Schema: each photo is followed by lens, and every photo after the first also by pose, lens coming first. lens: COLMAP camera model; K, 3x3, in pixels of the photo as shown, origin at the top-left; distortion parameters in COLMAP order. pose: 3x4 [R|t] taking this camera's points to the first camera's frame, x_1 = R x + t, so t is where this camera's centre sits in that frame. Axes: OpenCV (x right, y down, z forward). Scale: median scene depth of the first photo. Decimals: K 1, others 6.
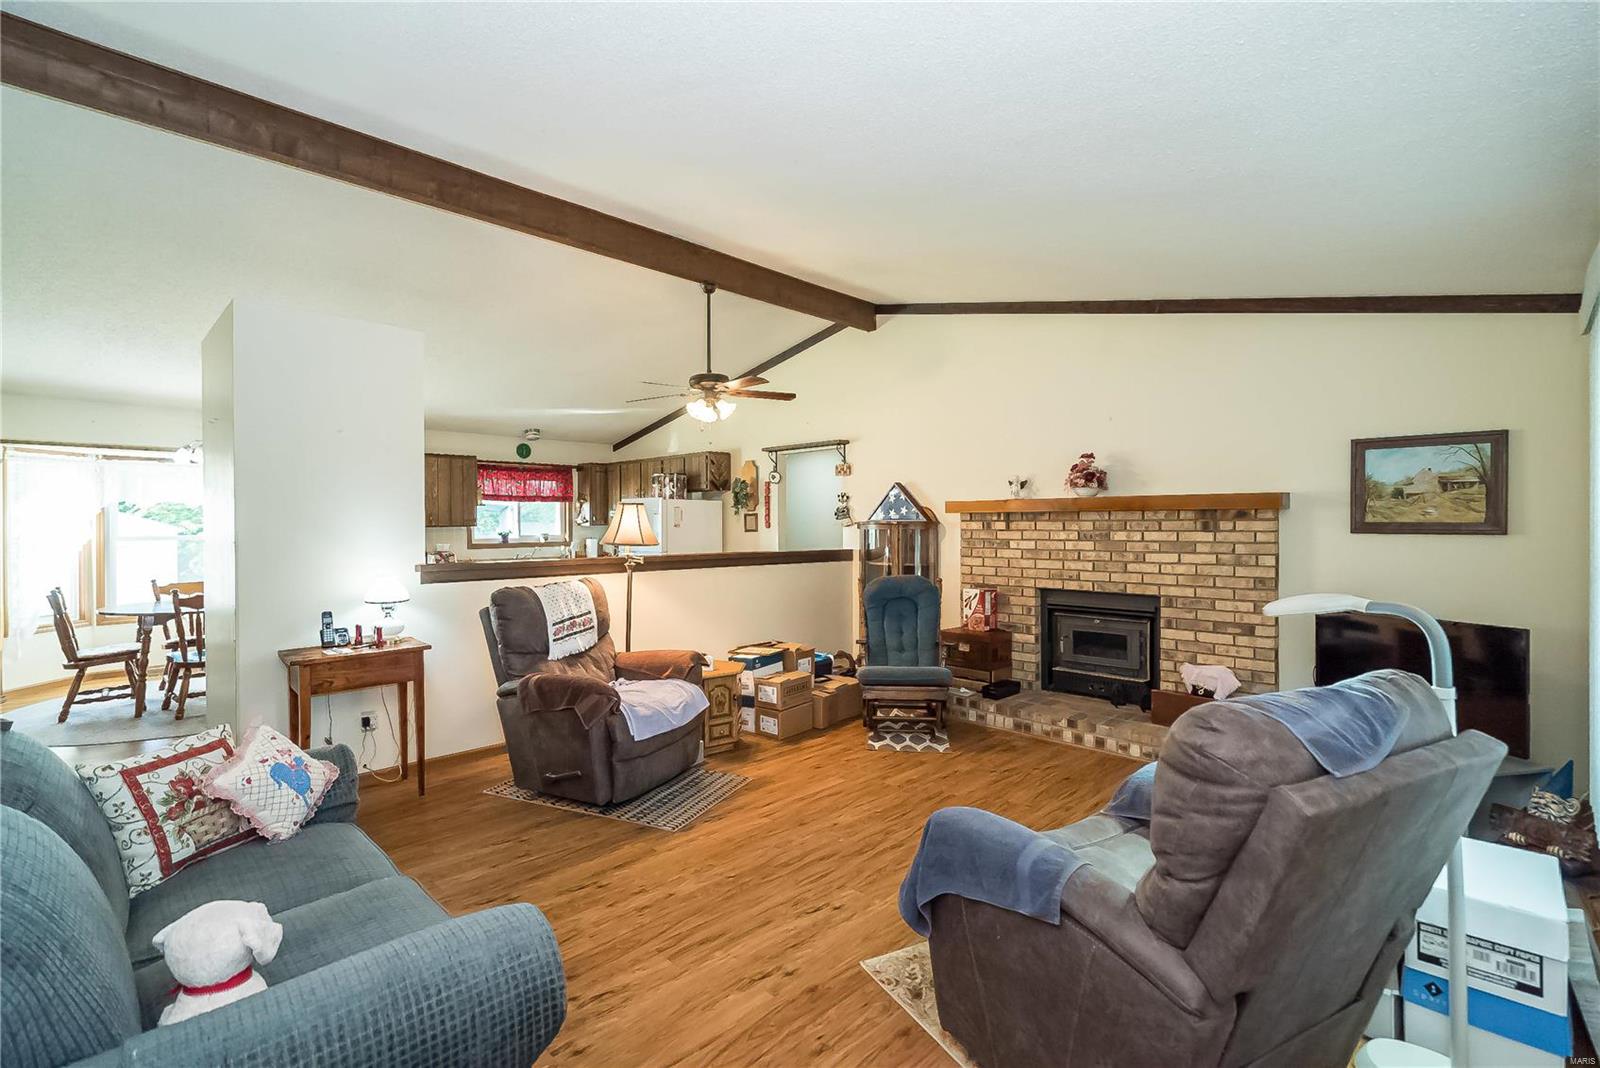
lens RADIAL K [[710.4, 0, 787.1], [0, 710.4, 529.5], [0, 0, 1]] dist [-0.002699, -0.000161]
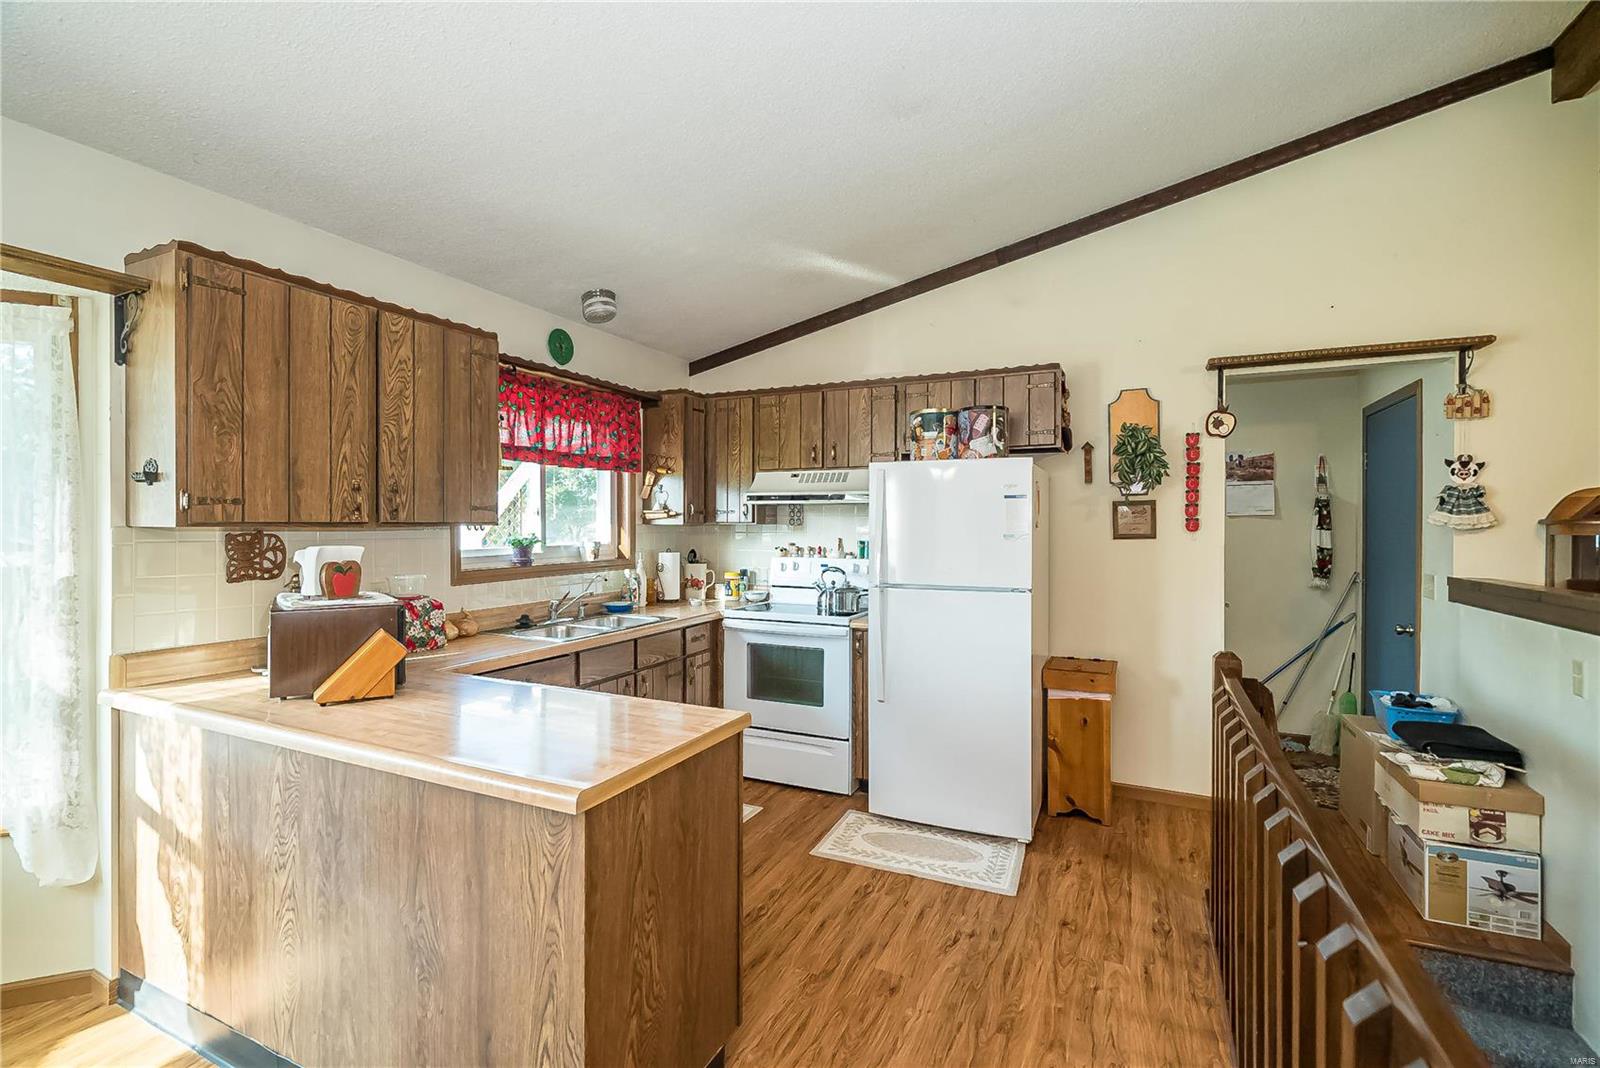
lens RADIAL K [[729.0, 0, 777.4], [0, 729.0, 527.2], [0, 0, 1]] dist [-0.000422, 0.000149]
pose [[0.943765, 0.001293, 0.330613, -0.717548], [-0.000678, 0.999998, -0.001974, -0.004346], [-0.330615, 0.001638, 0.943764, 1.003214]]
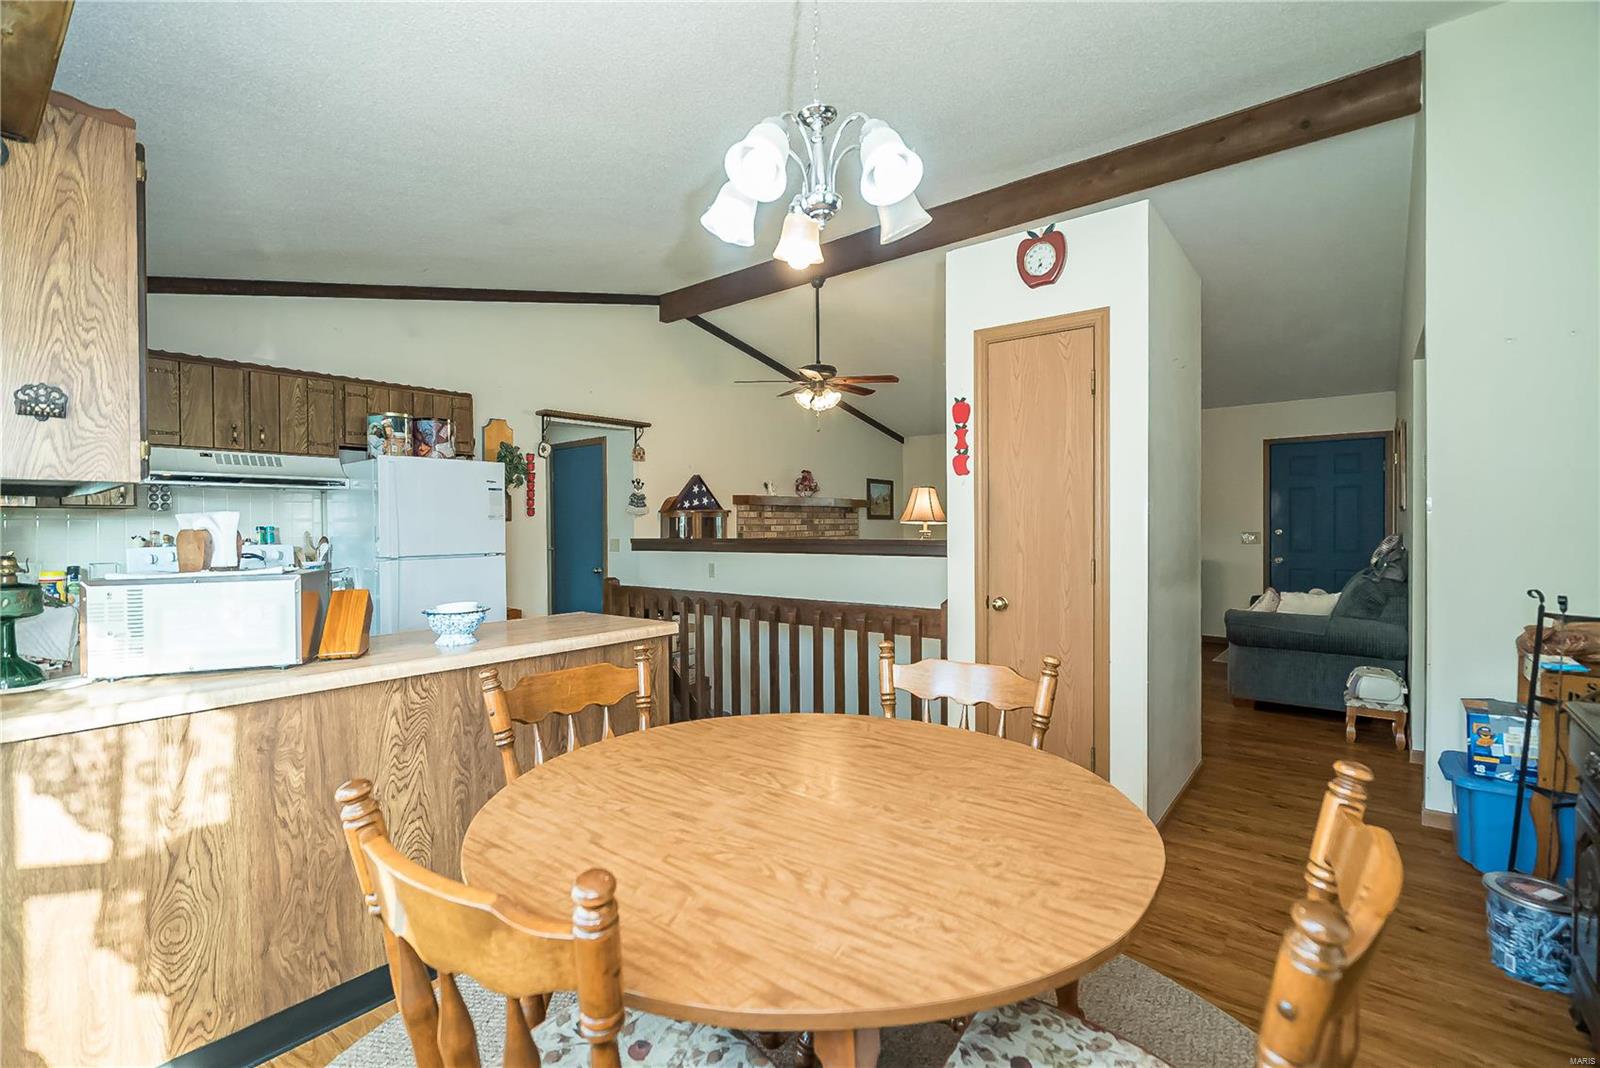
lens RADIAL K [[674.9, 0, 836.4], [0, 674.9, 527.1], [0, 0, 1]] dist [0.001162, -0.000105]
pose [[-0.137937, -0.005940, 0.990423, -1.258648], [0.014679, 0.999860, 0.008041, 0.015659], [-0.990332, 0.015648, -0.137830, 1.255402]]
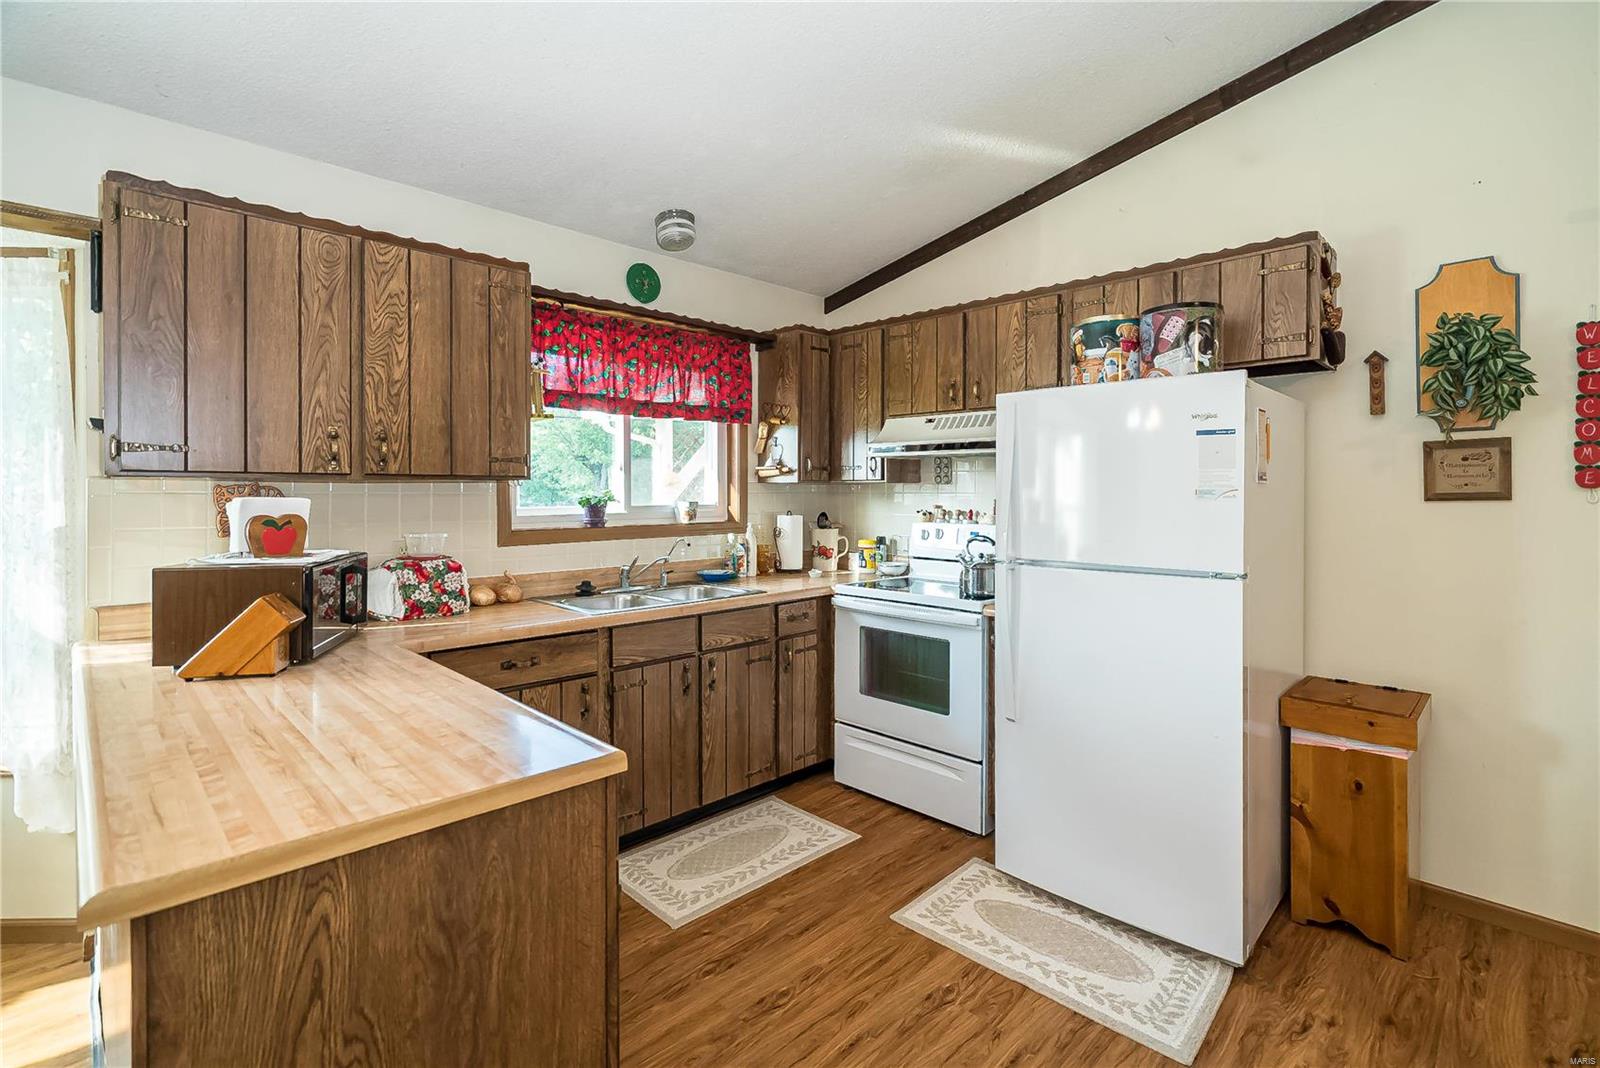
lens RADIAL K [[716.3, 0, 773.0], [0, 716.3, 497.0], [0, 0, 1]] dist [0.001883, 0.000163]
pose [[0.999685, 0.002373, -0.024974, -0.533957], [-0.002350, 0.999997, 0.000944, 0.005490], [0.024977, -0.000885, 0.999688, 1.134105]]
